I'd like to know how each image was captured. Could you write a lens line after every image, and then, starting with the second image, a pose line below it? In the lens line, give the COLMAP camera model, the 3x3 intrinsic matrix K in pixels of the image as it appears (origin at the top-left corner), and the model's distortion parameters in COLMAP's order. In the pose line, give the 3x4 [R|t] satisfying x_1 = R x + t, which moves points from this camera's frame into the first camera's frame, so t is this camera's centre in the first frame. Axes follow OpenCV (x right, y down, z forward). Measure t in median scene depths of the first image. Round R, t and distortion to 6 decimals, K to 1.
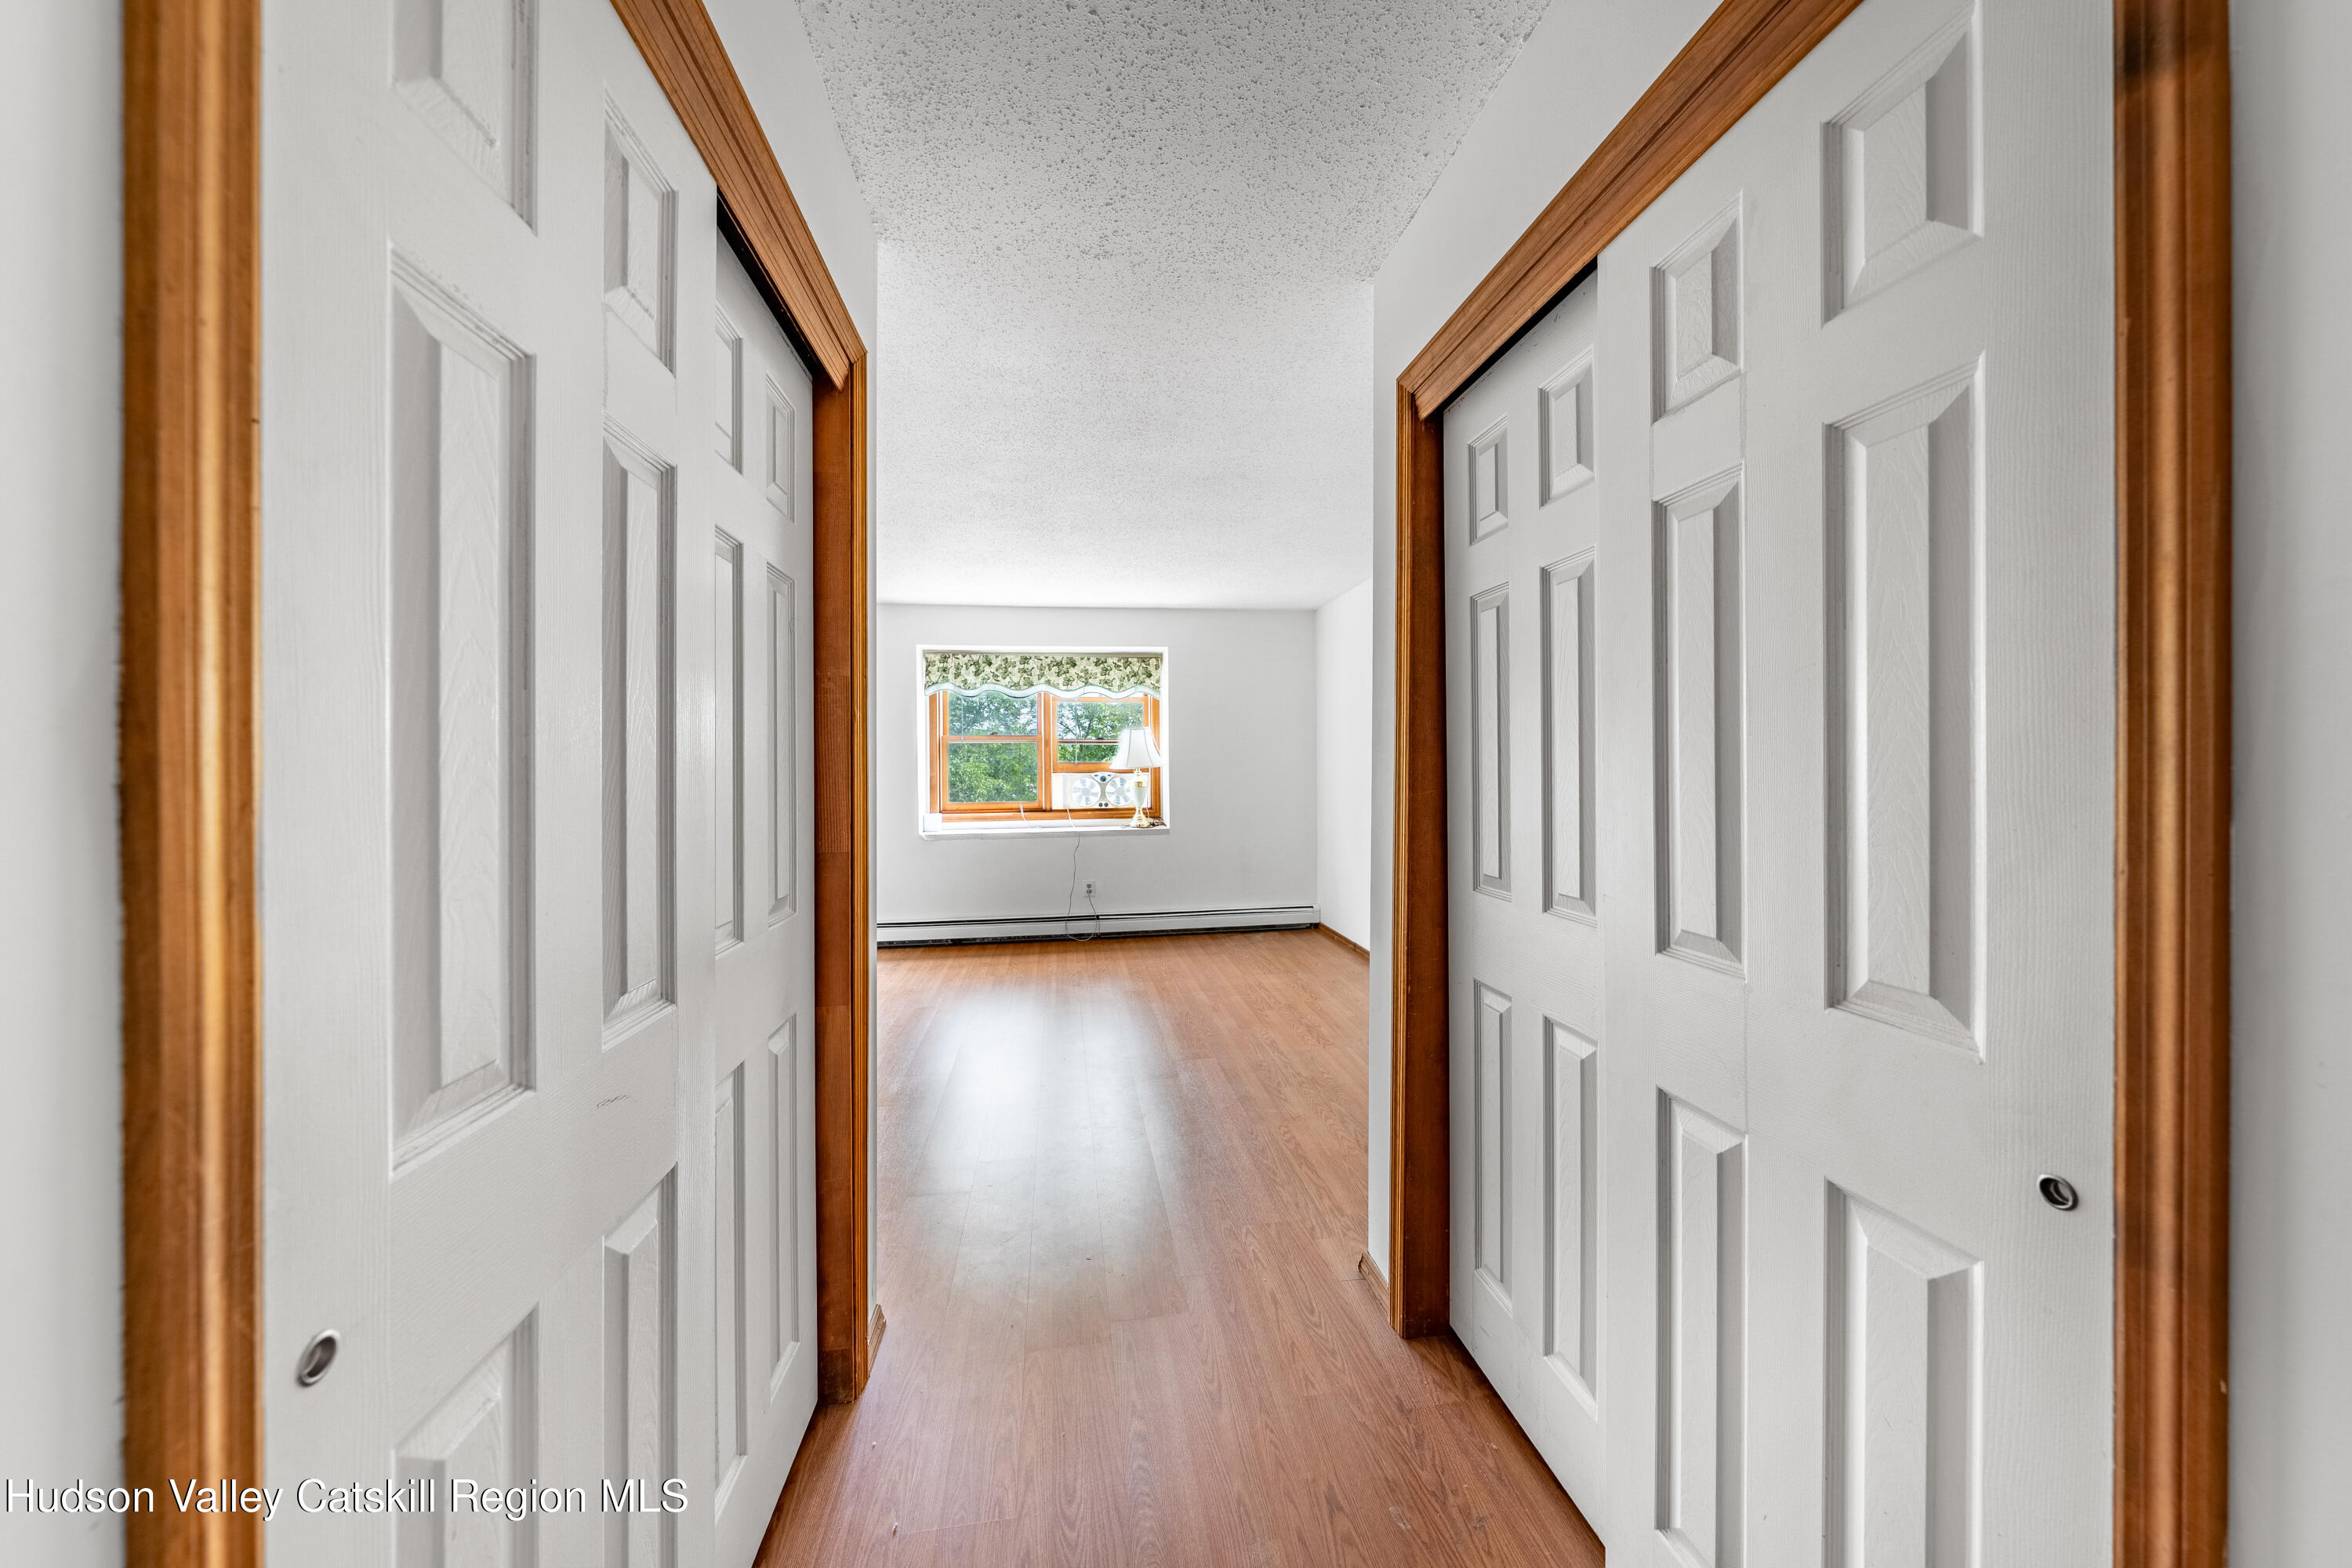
lens RADIAL K [[814.8, 0, 1193.8], [0, 814.8, 779.3], [0, 0, 1]] dist [-0.003916, -0.000240]
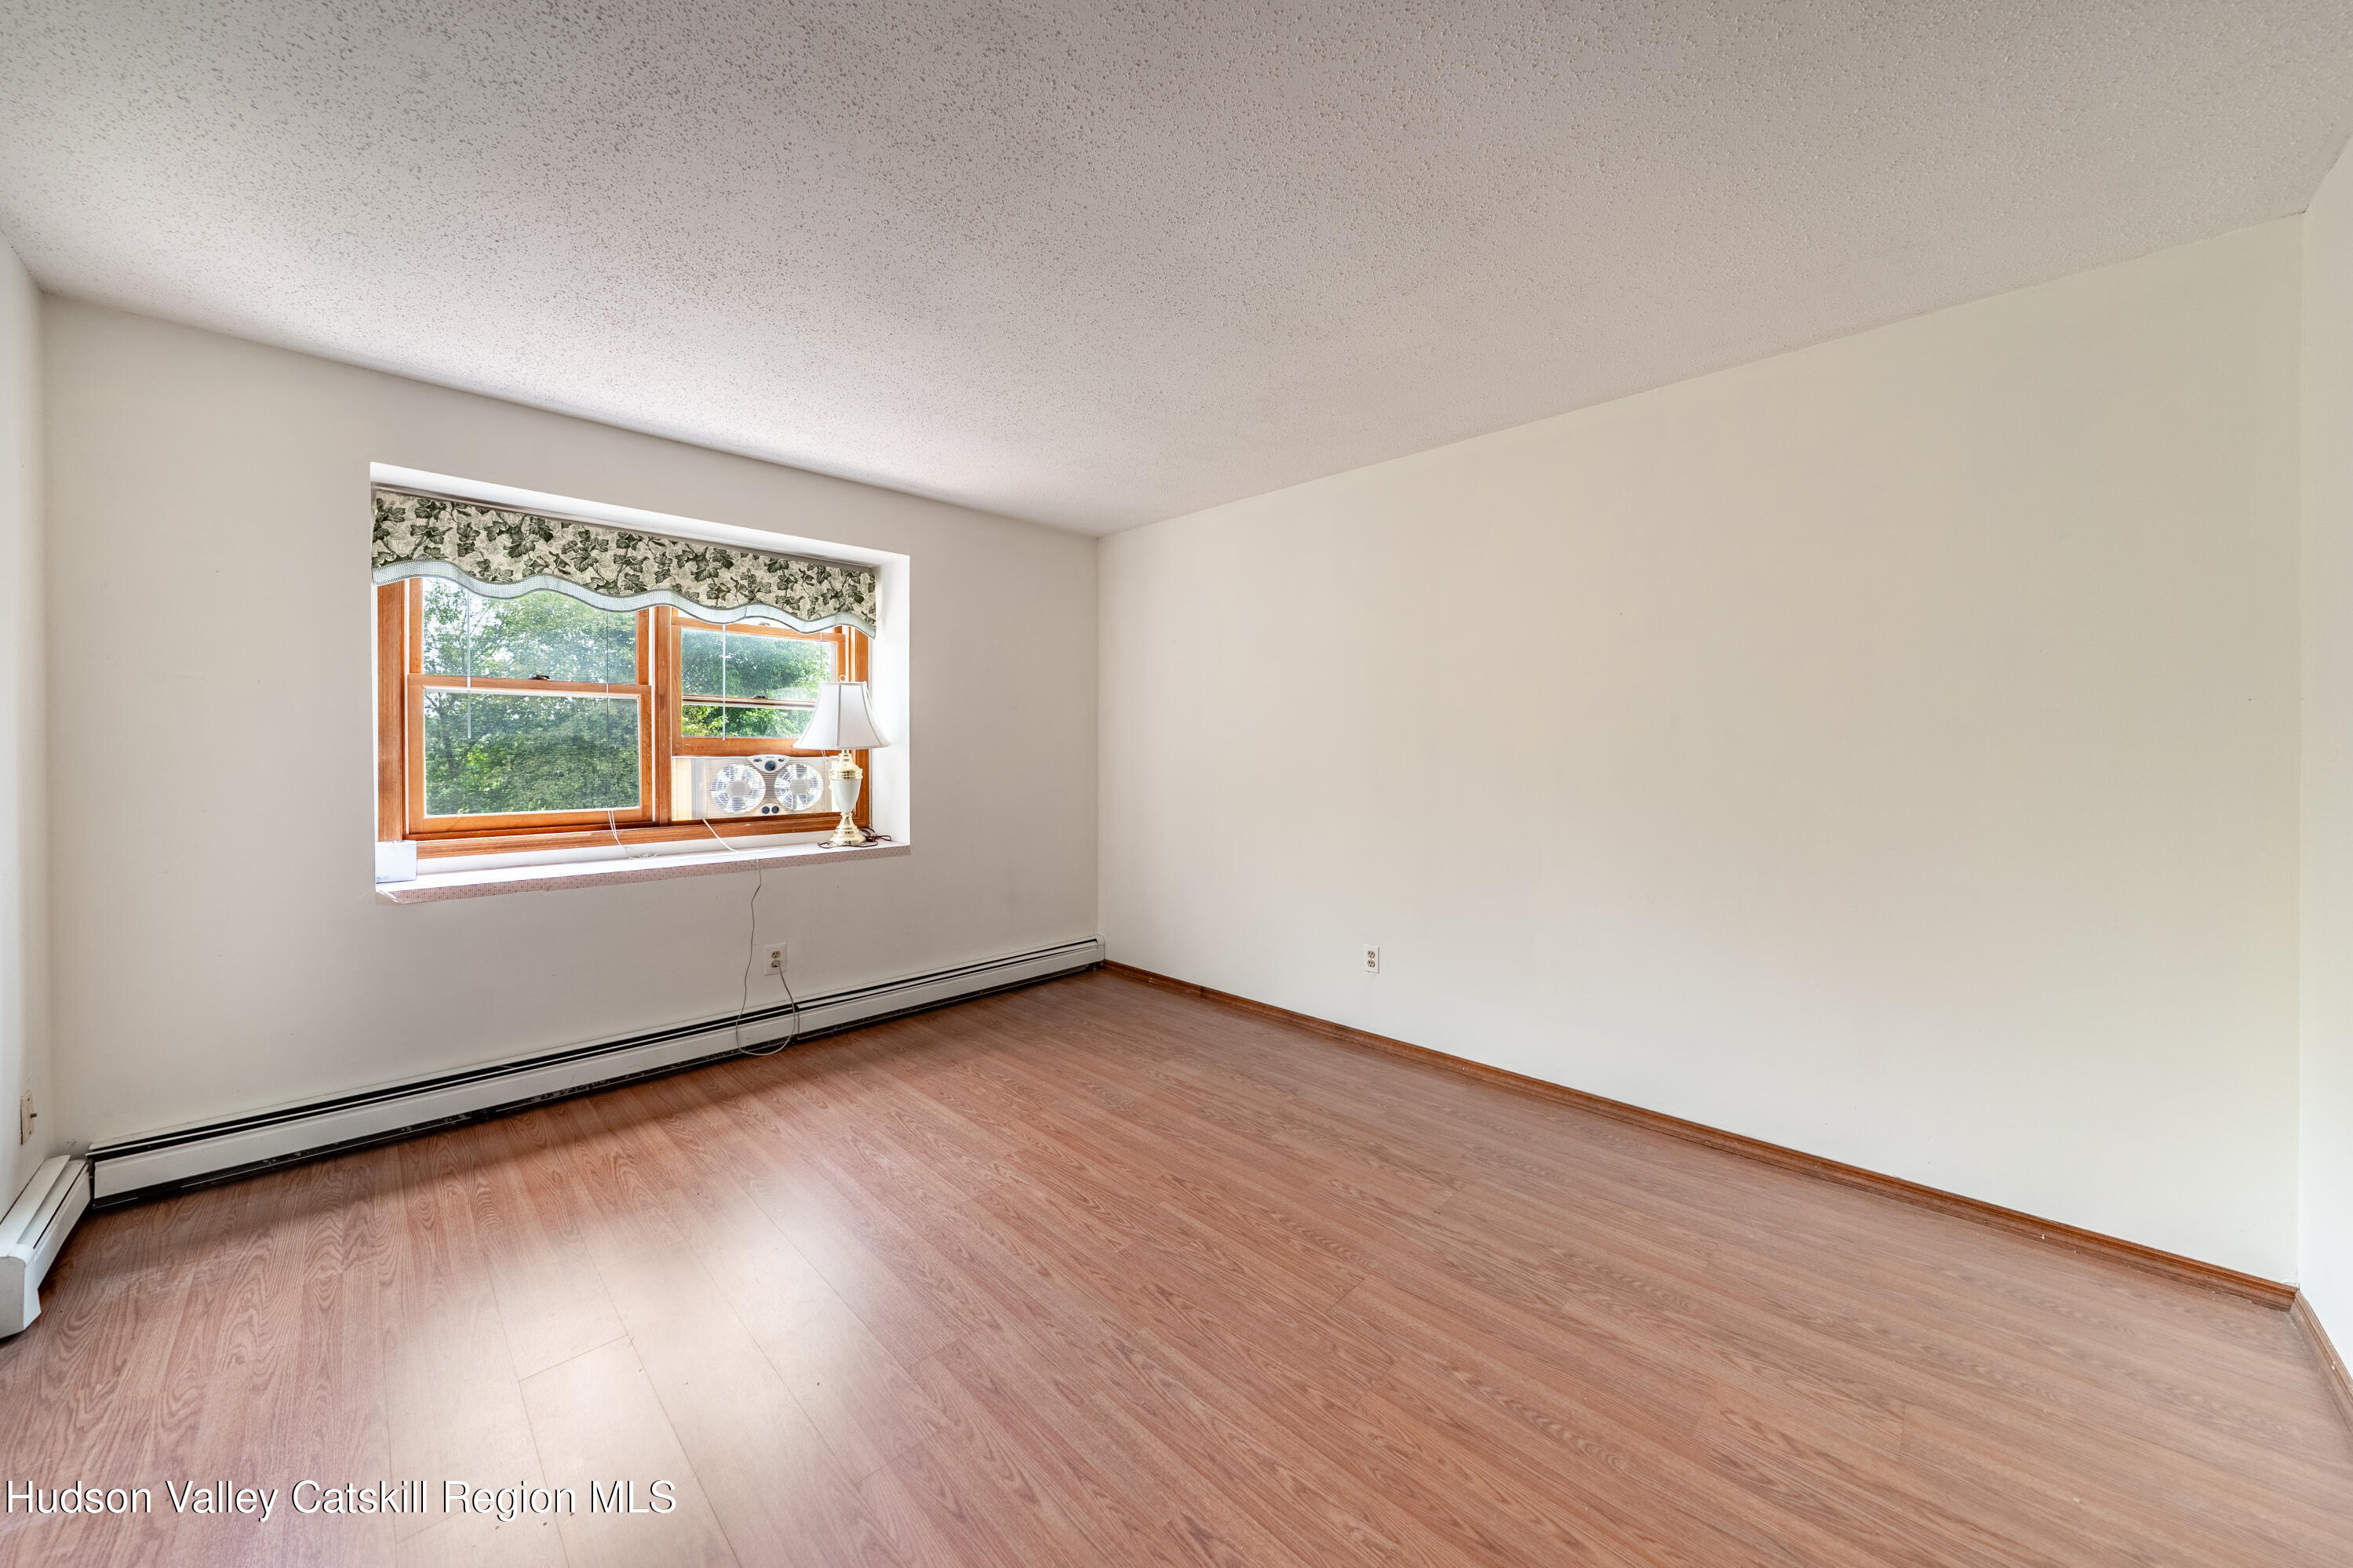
lens RADIAL K [[815.0, 0, 1164.3], [0, 815.0, 764.4], [0, 0, 1]] dist [-0.003916, -0.000240]
pose [[0.806360, 0.000173, 0.591424, -0.237340], [0.000077, 1.000000, -0.000397, -0.001530], [-0.591424, 0.000366, 0.806360, 0.367928]]
